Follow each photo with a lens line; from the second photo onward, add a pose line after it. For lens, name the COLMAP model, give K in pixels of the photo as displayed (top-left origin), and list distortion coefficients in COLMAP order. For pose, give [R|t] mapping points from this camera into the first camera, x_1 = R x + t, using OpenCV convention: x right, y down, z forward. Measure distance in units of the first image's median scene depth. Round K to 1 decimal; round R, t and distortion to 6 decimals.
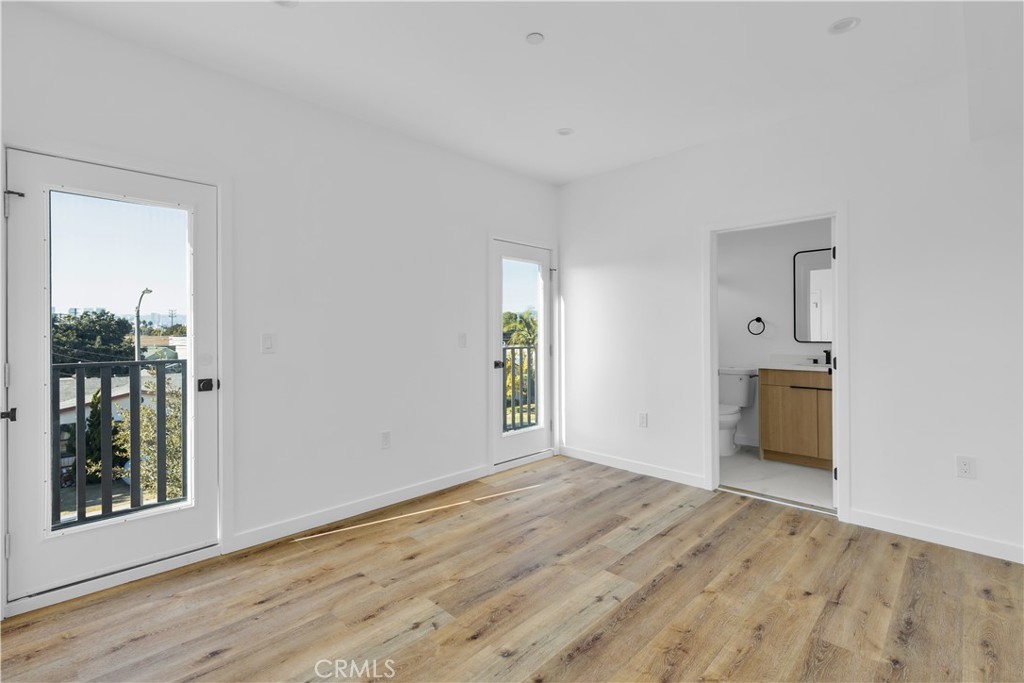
lens RADIAL K [[460.7, 0, 513.0], [0, 460.7, 340.9], [0, 0, 1]] dist [-0.000651, 0.000436]
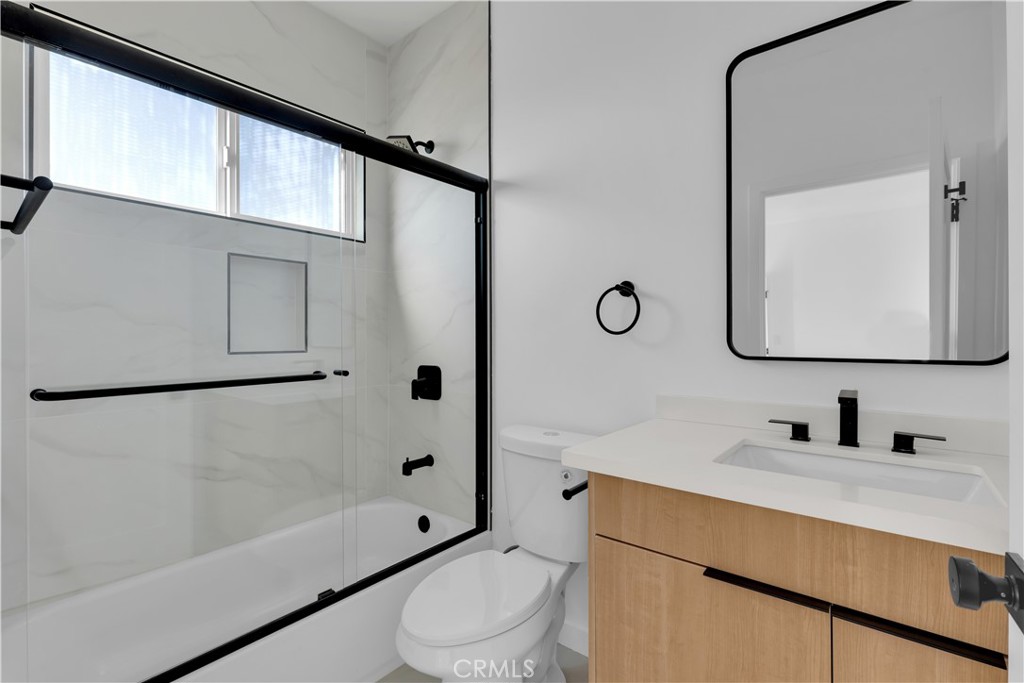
lens RADIAL K [[460.7, 0, 512.8], [0, 460.7, 340.7], [0, 0, 1]] dist [-0.000651, 0.000436]
pose [[0.996146, -0.000562, 0.087711, 0.424267], [0.001558, 0.999935, -0.011292, -0.005228], [-0.087699, 0.011385, 0.996082, 0.678526]]
